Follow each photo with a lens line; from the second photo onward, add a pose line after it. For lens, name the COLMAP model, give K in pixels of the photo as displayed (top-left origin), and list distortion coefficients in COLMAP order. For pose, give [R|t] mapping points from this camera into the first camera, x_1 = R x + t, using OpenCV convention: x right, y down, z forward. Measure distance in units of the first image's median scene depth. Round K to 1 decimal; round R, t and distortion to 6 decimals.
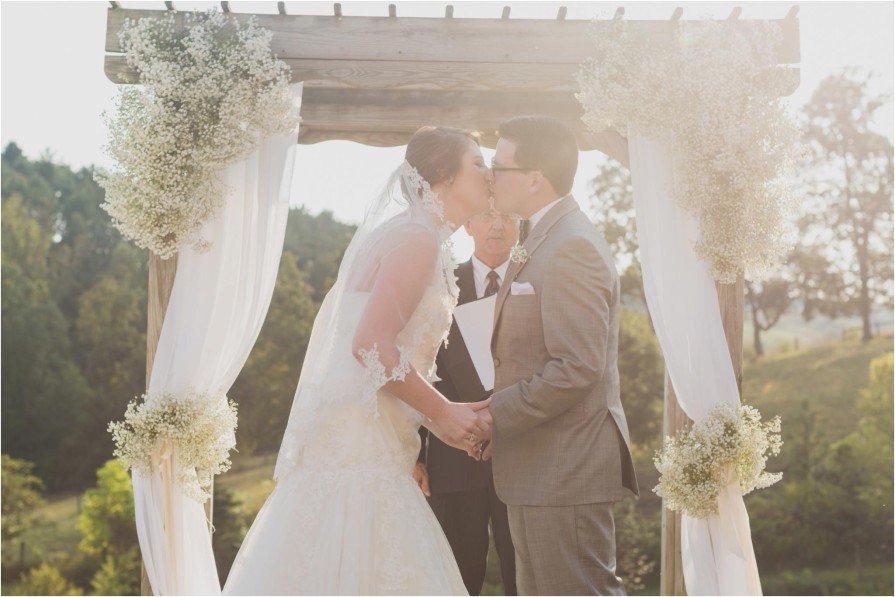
lens RADIAL K [[1590.5, 0, 416.5], [0, 1590.5, 318.2], [0, 0, 1]] dist [0.030734, 0.000000]
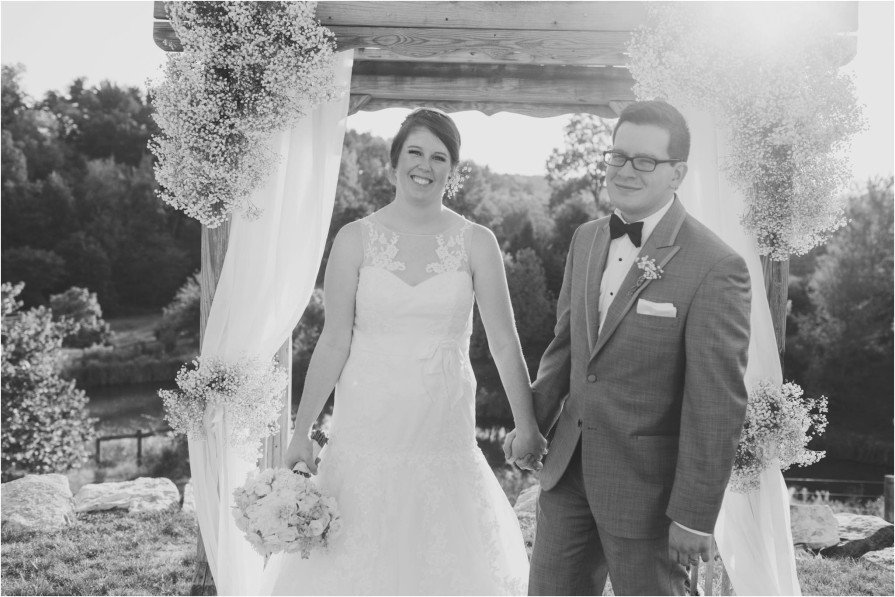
lens RADIAL K [[866.7, 0, 445.8], [0, 866.7, 297.7], [0, 0, 1]] dist [0.011014, 0.000000]
pose [[0.999618, 0.011238, -0.025251, 0.004632], [-0.008435, 0.994060, 0.108505, -0.054661], [0.026321, -0.108251, 0.993775, 0.453995]]
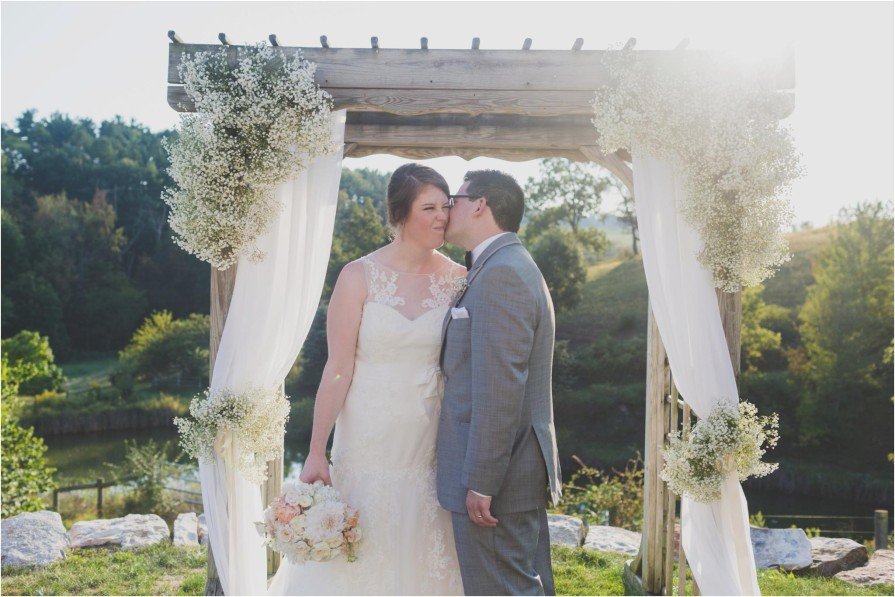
lens RADIAL K [[914.9, 0, 430.6], [0, 914.9, 297.5], [0, 0, 1]] dist [0.004778, 0.000000]
pose [[0.999920, -0.004614, -0.011792, -0.004304], [0.005393, 0.997746, 0.066885, -0.060800], [0.011457, -0.066943, 0.997691, 0.361192]]
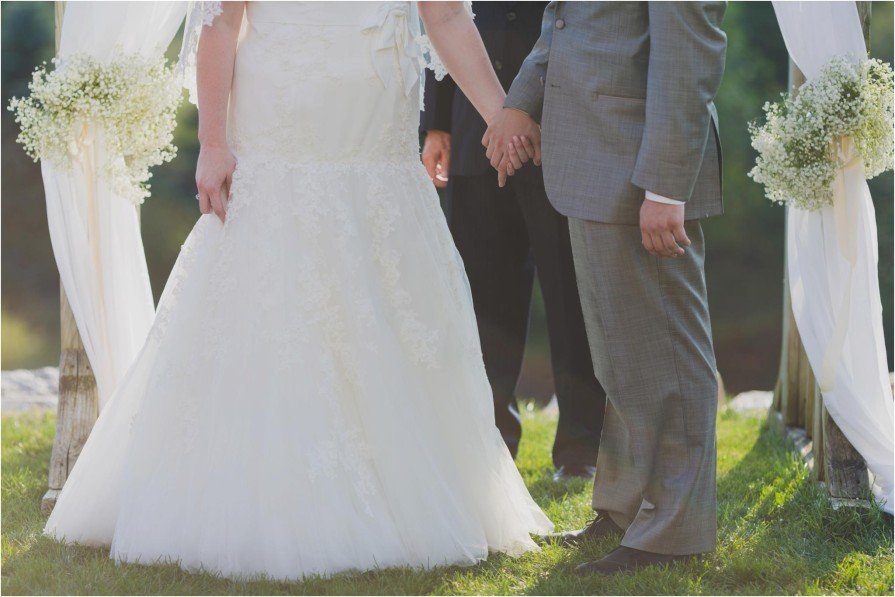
lens RADIAL K [[3166.1, 0, 446.3], [0, 3166.1, 296.6], [0, 0, 1]] dist [0.032811, 0.000000]
pose [[0.999797, -0.019940, -0.002806, 0.010977], [0.020129, 0.985777, 0.166848, -0.084067], [-0.000561, -0.166871, 0.985979, -0.458735]]
